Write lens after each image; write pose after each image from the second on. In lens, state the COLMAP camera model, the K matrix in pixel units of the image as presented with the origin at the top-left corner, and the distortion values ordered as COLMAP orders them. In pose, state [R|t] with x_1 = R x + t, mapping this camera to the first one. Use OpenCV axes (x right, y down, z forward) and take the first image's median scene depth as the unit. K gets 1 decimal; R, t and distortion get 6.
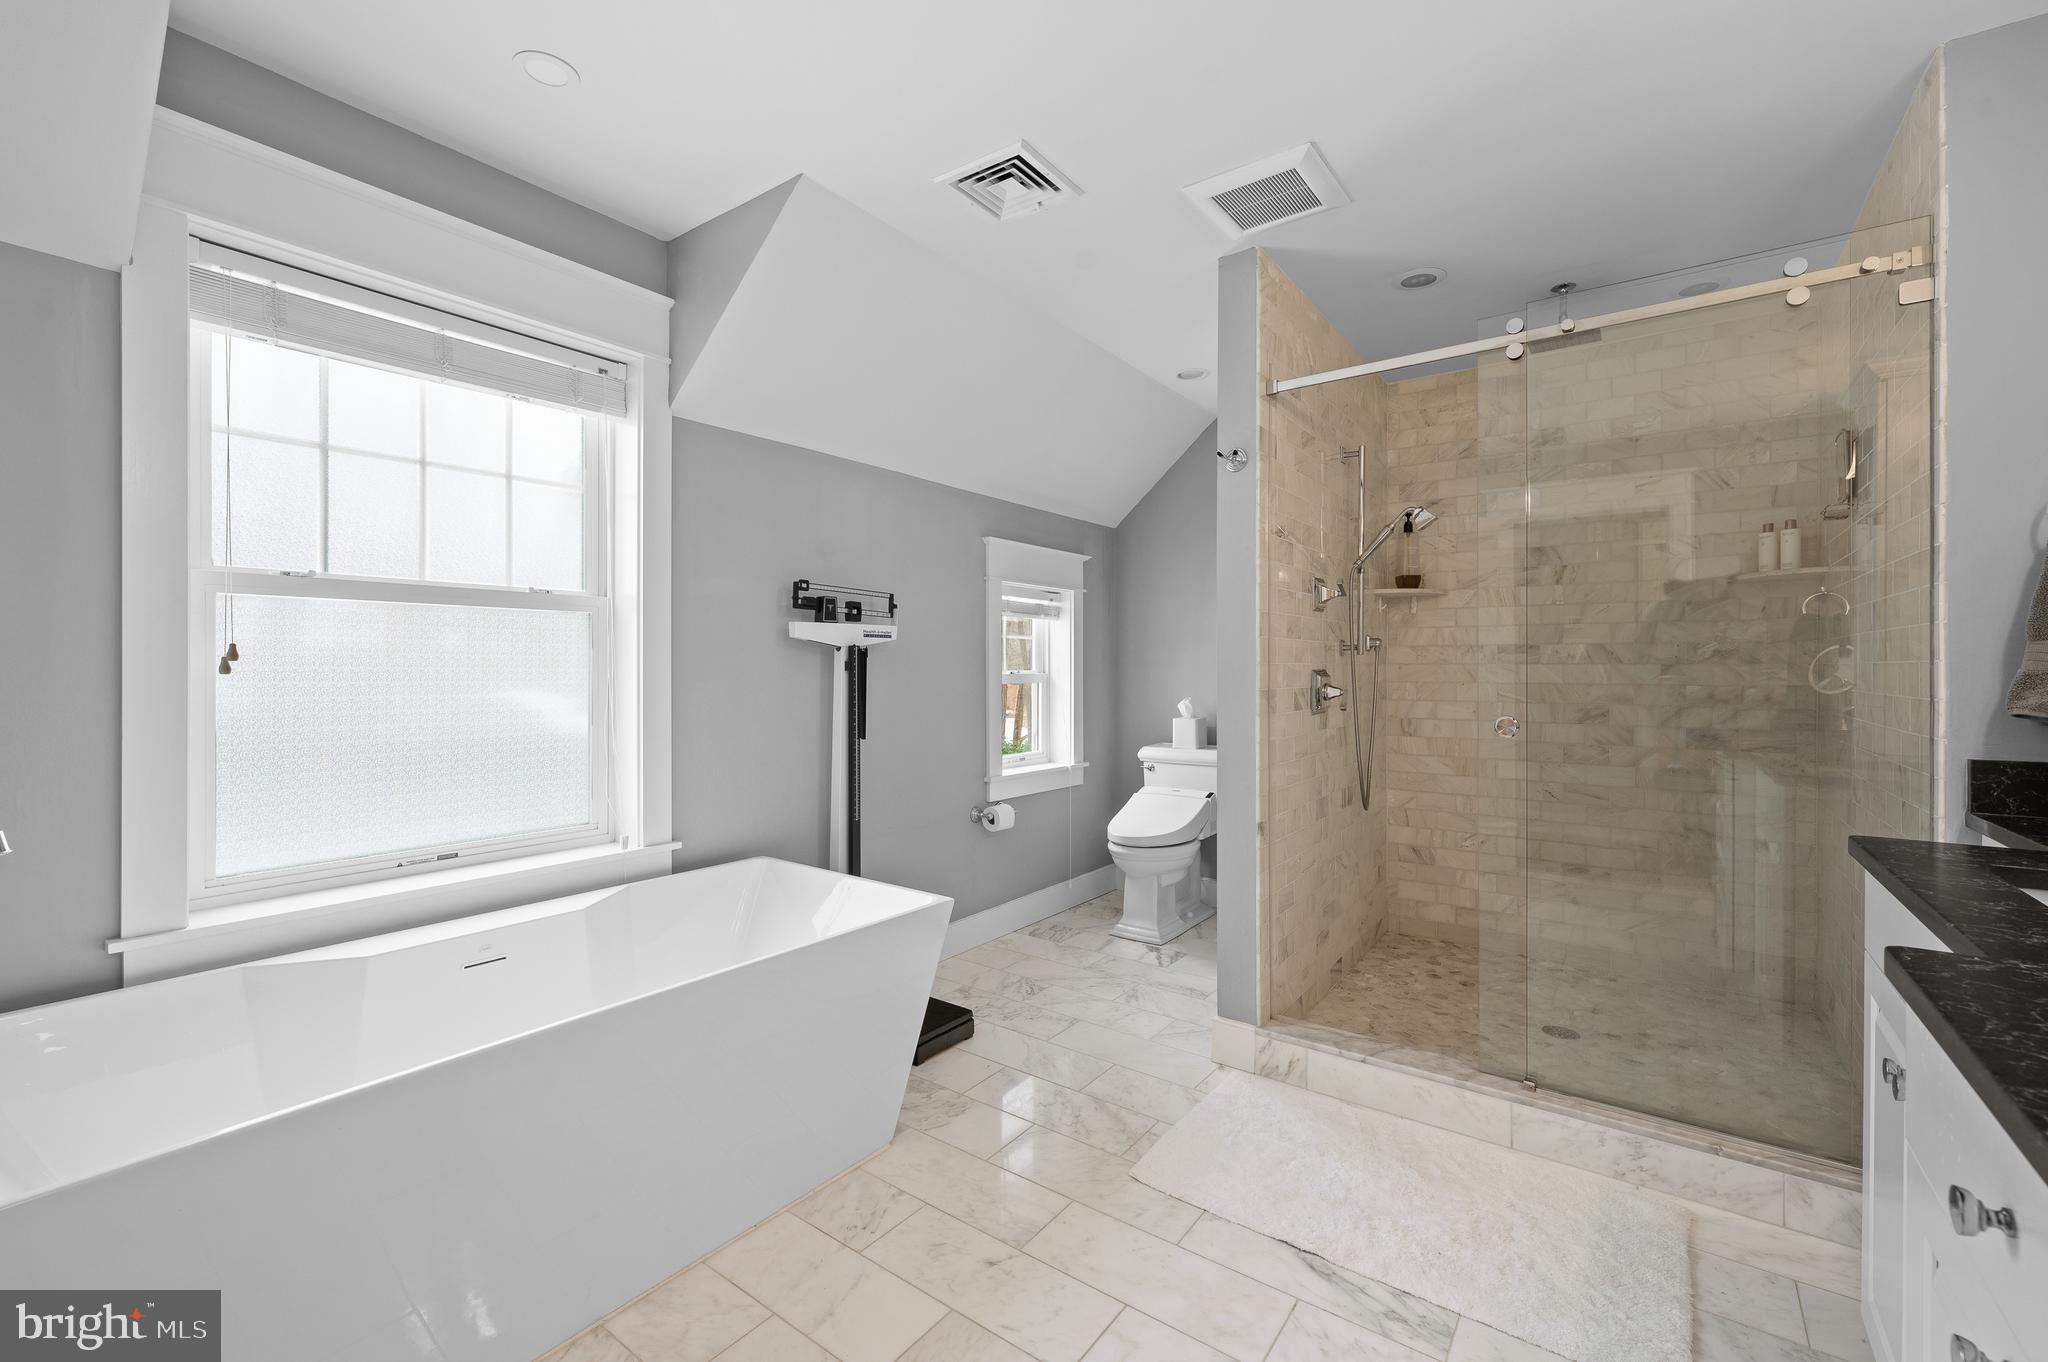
lens RADIAL K [[860.1, 0, 1027.3], [0, 860.1, 668.7], [0, 0, 1]] dist [-0.000694, -0.000020]
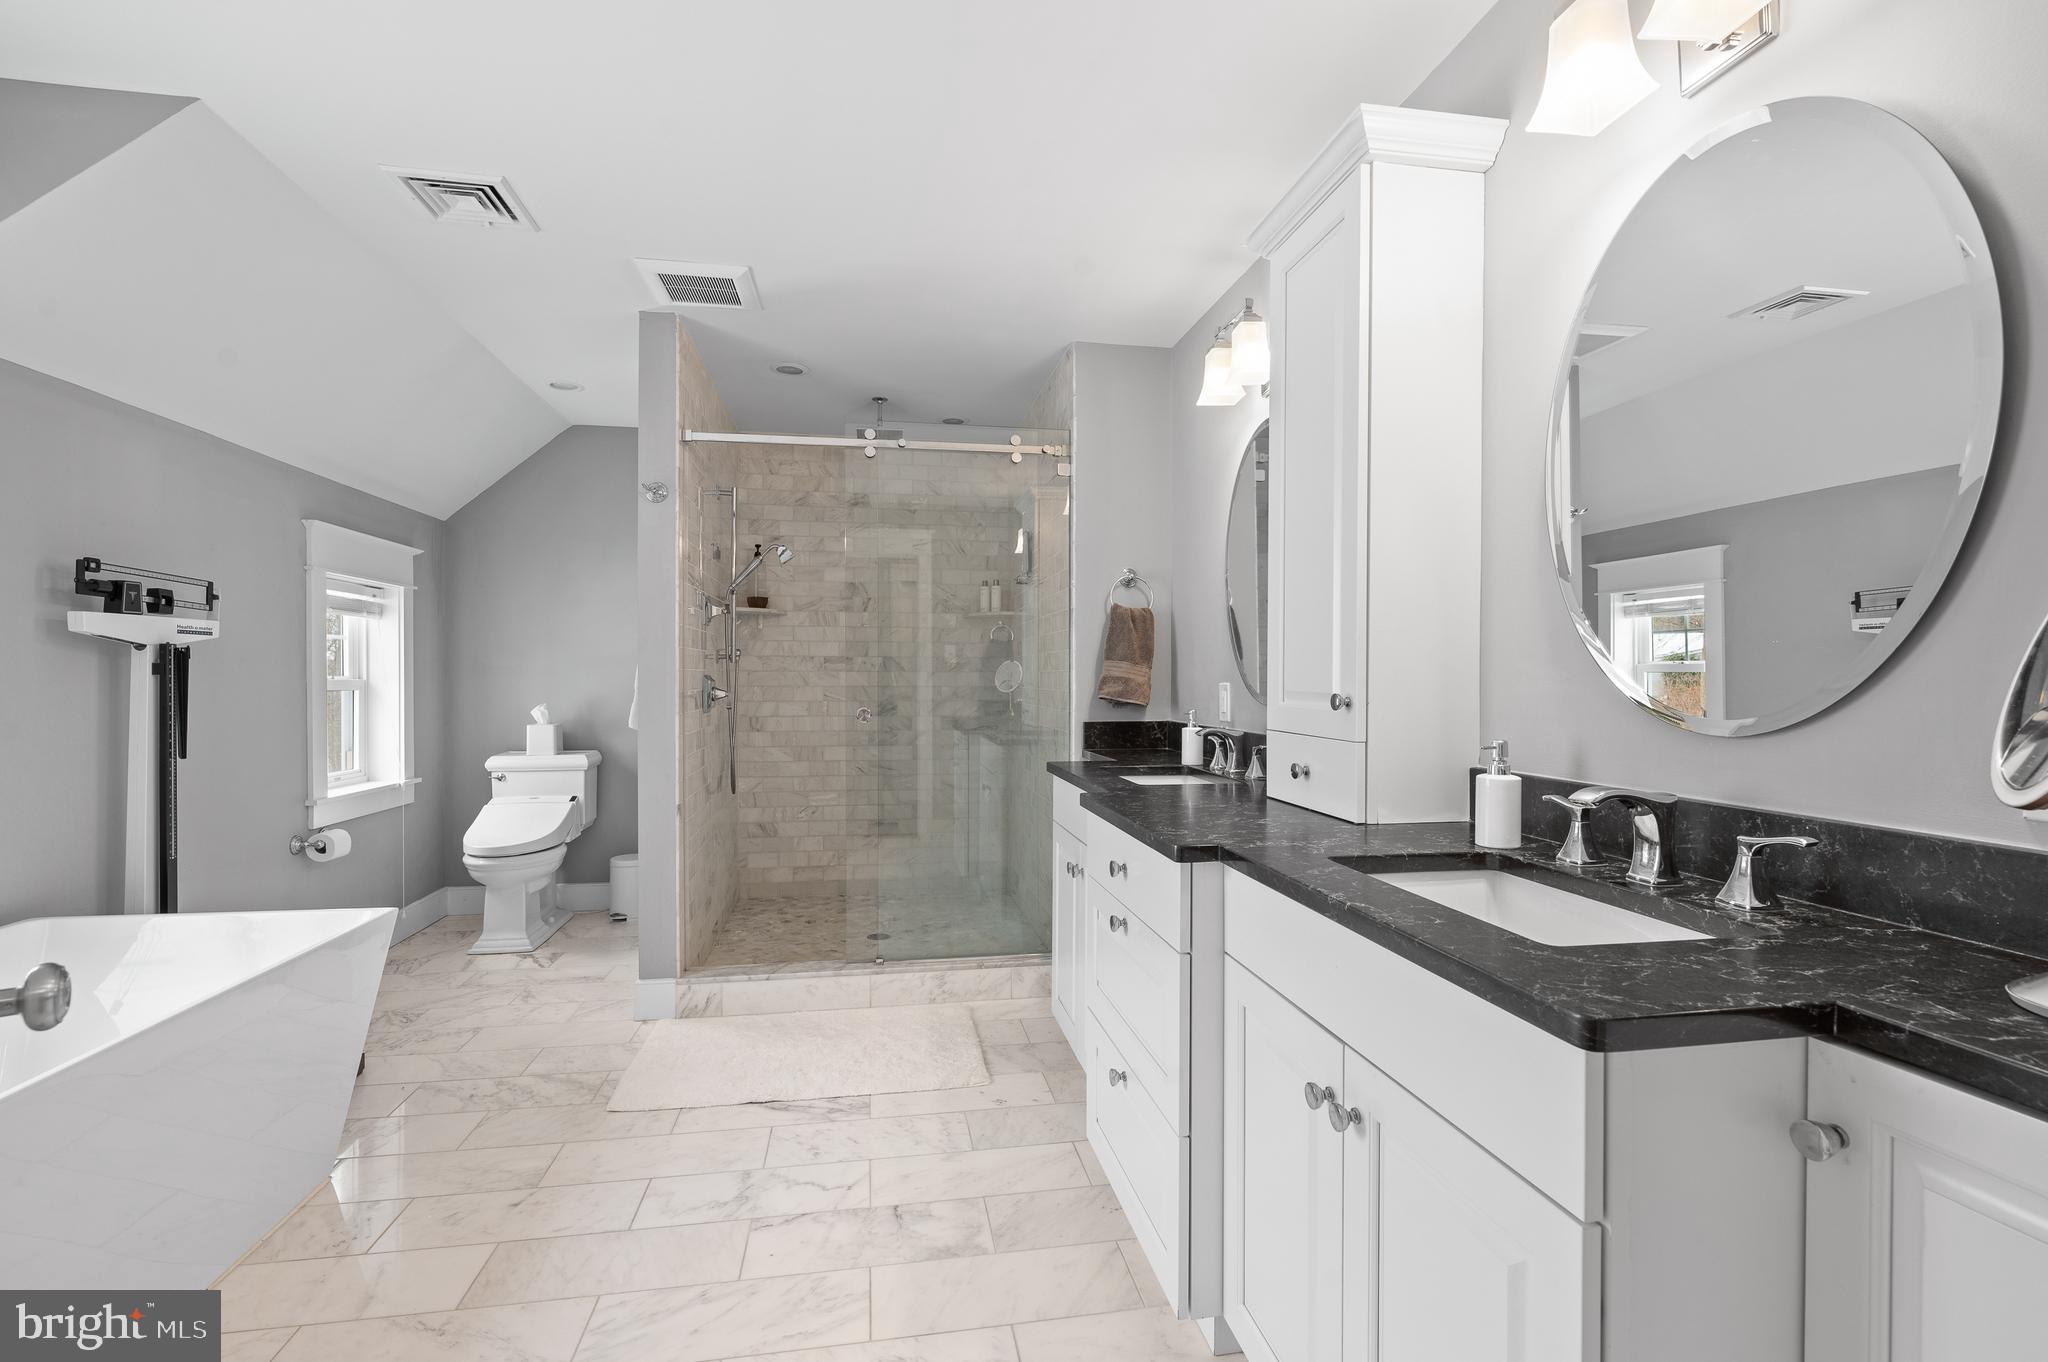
lens RADIAL K [[897.2, 0, 1021.7], [0, 897.2, 679.5], [0, 0, 1]] dist [0.007183, -0.000830]
pose [[0.696055, -0.000894, 0.717988, -0.240703], [-0.001049, 0.999997, 0.002263, 0.003898], [-0.717988, -0.002328, 0.696052, -0.161207]]
